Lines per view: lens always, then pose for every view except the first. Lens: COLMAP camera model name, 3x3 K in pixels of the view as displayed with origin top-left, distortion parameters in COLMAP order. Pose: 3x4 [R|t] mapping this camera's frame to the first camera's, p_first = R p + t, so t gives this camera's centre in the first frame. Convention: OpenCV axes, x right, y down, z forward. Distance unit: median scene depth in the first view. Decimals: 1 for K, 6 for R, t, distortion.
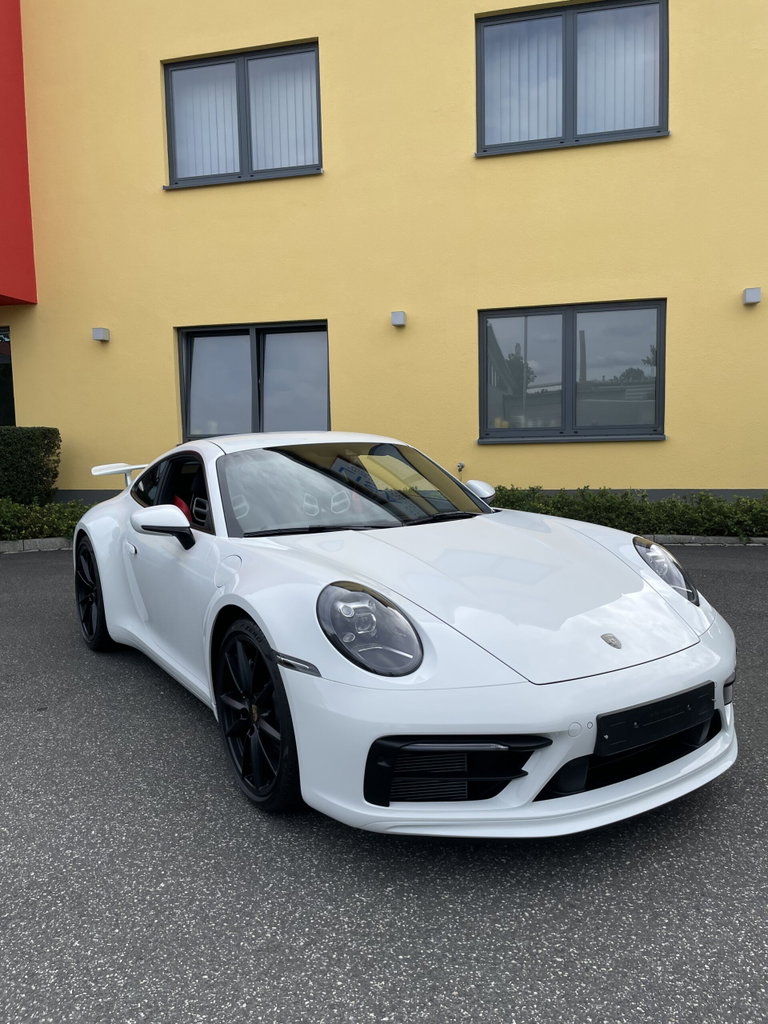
lens RADIAL K [[783.0, 0, 390.2], [0, 783.0, 501.7], [0, 0, 1]] dist [0.087365, -0.133495]
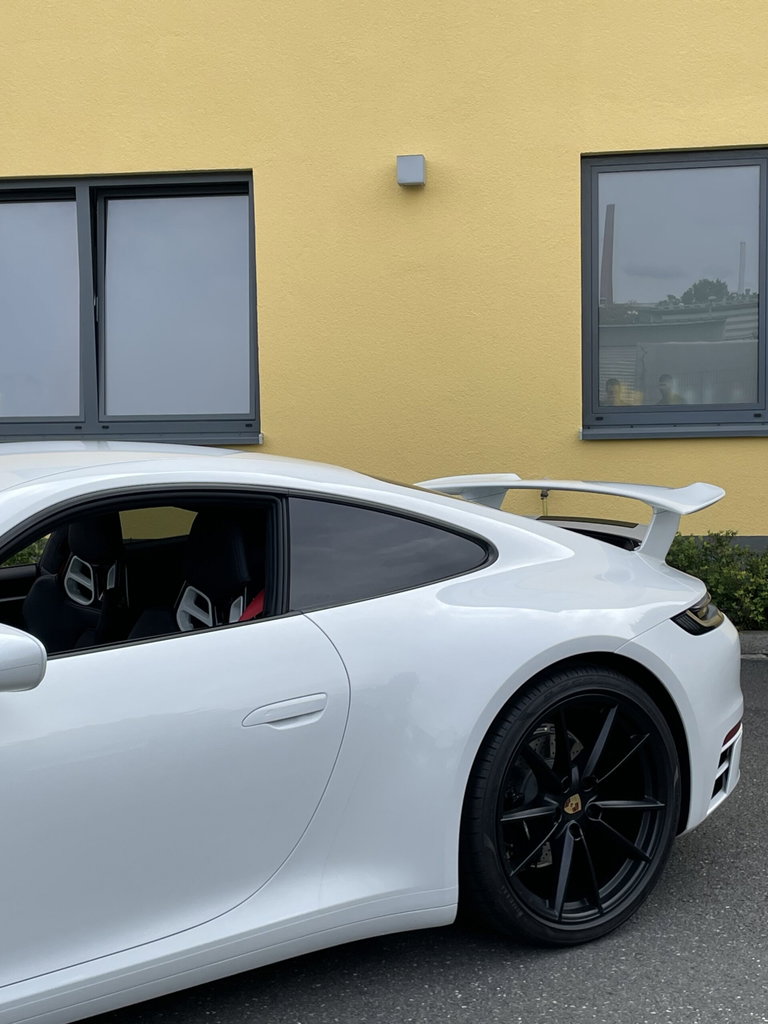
lens RADIAL K [[1520.1, 0, 384.0], [0, 1520.1, 512.0], [0, 0, 1]] dist [0.053197, 0.002523]
pose [[0.994642, -0.006933, 0.103145, -0.096120], [0.008294, 0.999884, -0.012774, -0.018988], [-0.103044, 0.013561, 0.994584, 0.106132]]
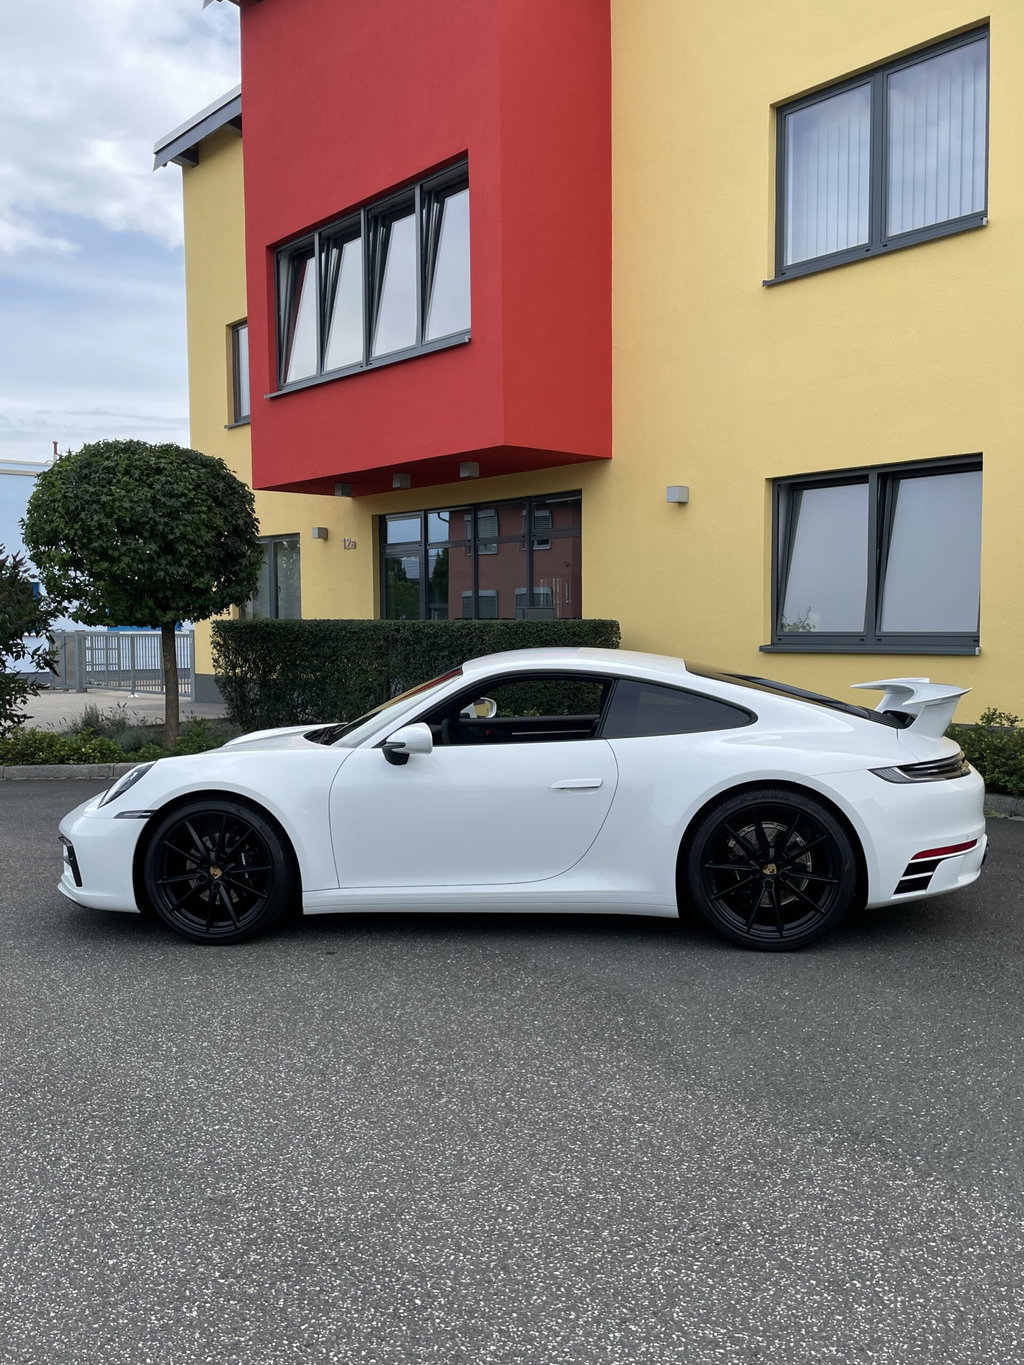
lens RADIAL K [[1239.7, 0, 512.0], [0, 1239.7, 682.5], [0, 0, 1]] dist [0.069297, -0.123042]
pose [[0.802235, 0.041720, -0.595549, 0.218455], [-0.058603, 0.998241, -0.009011, -0.018227], [0.594125, 0.042129, 0.803269, -0.012525]]
